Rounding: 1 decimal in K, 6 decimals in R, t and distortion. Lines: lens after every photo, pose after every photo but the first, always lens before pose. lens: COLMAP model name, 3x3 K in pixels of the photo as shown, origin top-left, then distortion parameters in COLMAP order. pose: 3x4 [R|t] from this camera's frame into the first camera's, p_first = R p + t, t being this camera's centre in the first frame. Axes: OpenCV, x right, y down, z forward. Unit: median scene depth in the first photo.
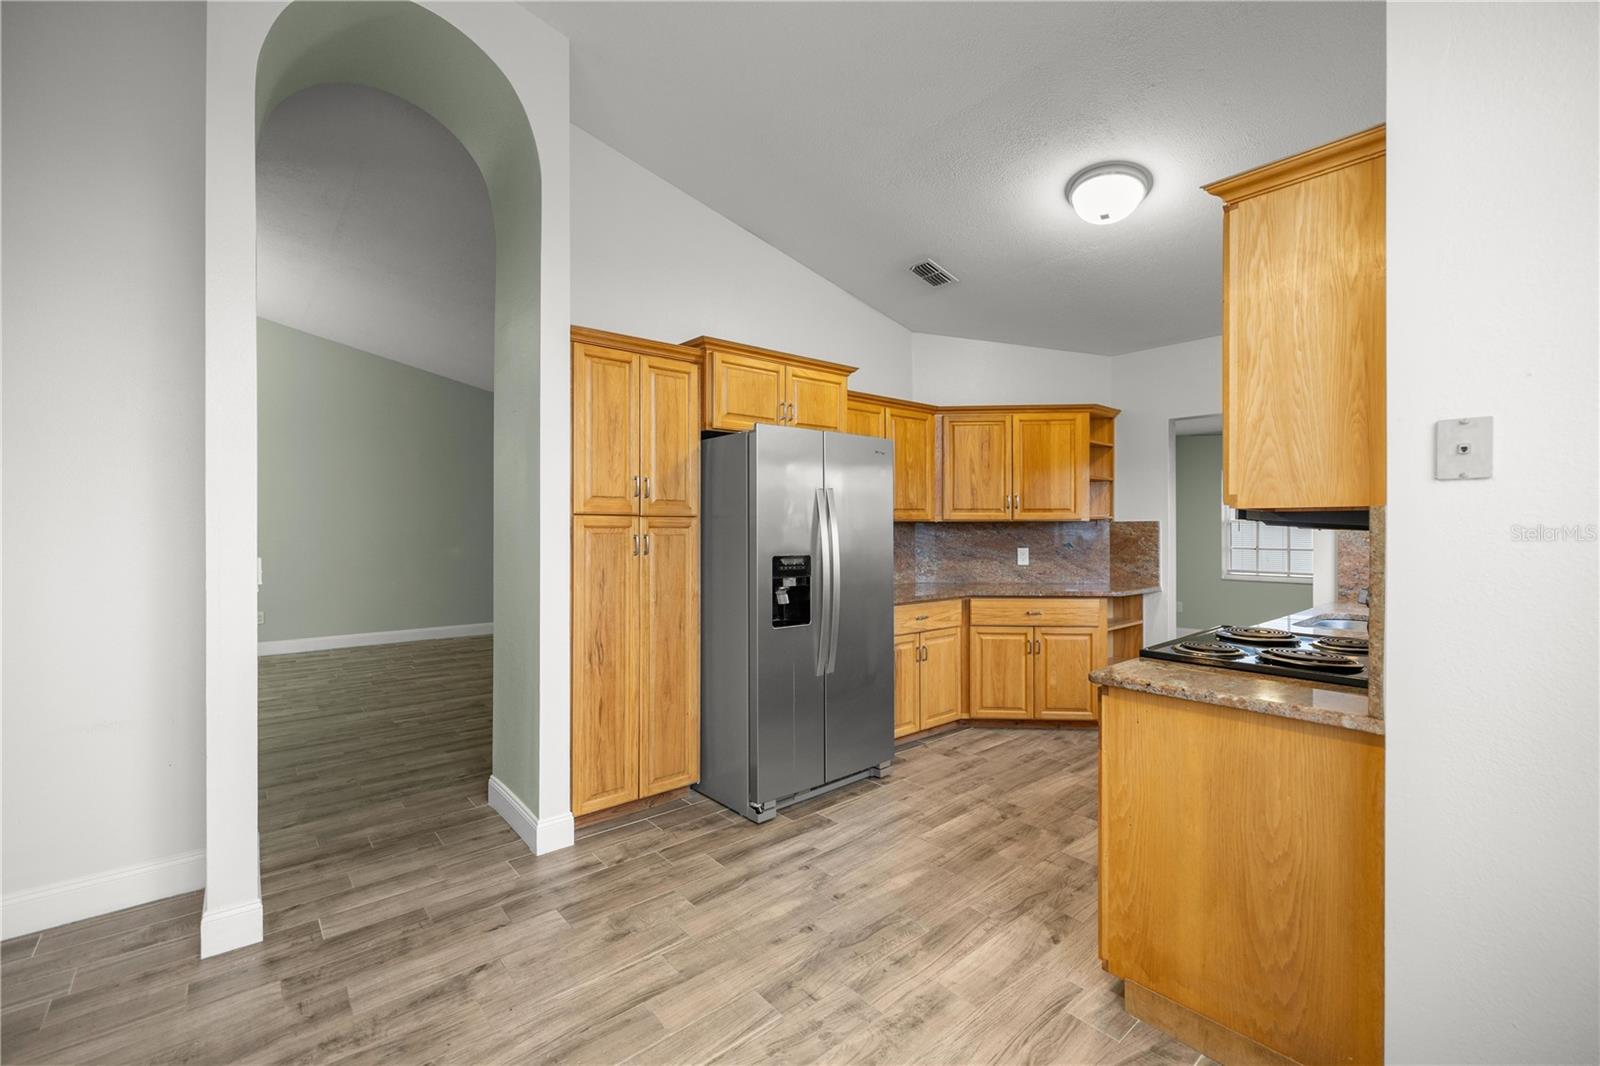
lens RADIAL K [[678.2, 0, 807.6], [0, 678.2, 528.8], [0, 0, 1]] dist [0.000433, -0.000189]
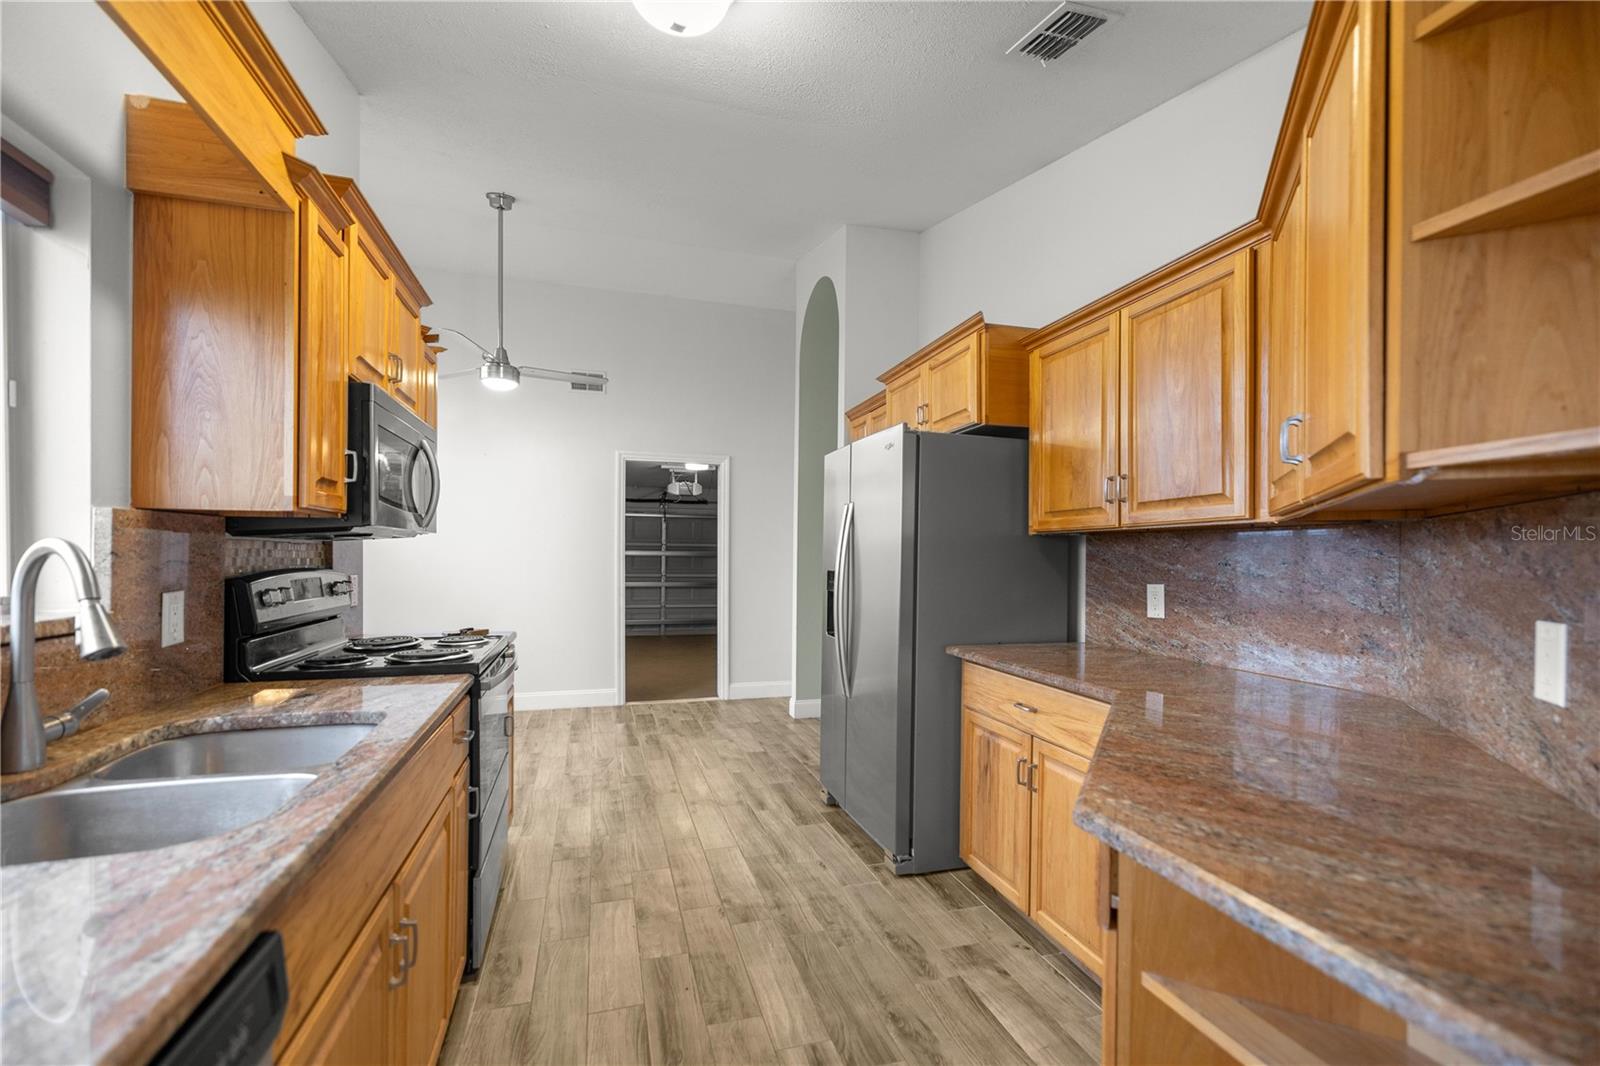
lens RADIAL K [[678.2, 0, 775.7], [0, 678.2, 557.4], [0, 0, 1]] dist [0.000433, -0.000189]
pose [[-0.441082, -0.002921, -0.897462, 0.955247], [-0.010984, 0.999937, 0.002144, 0.016960], [0.897400, 0.010803, -0.441086, 1.361671]]
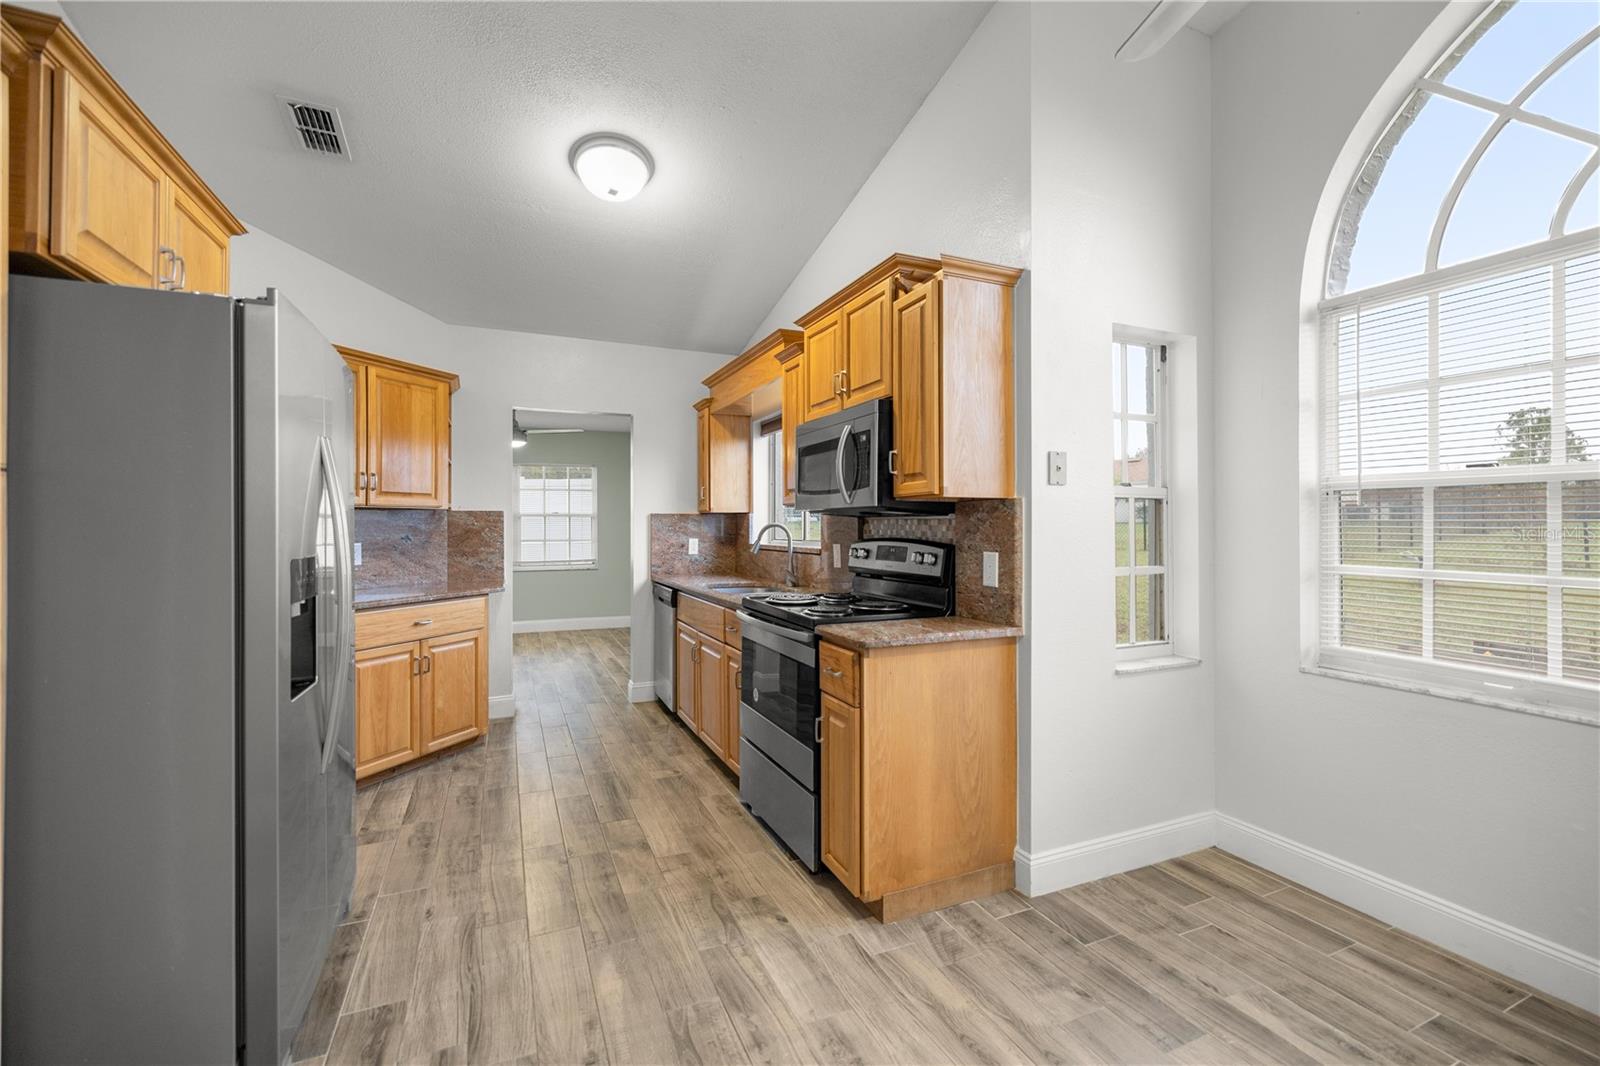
lens RADIAL K [[678.2, 0, 800.4], [0, 678.2, 523.4], [0, 0, 1]] dist [0.000433, -0.000189]
pose [[0.291706, 0.002503, 0.956505, -0.407475], [0.001828, 0.999993, -0.003175, 0.014553], [-0.956506, 0.002674, 0.291700, 0.467439]]
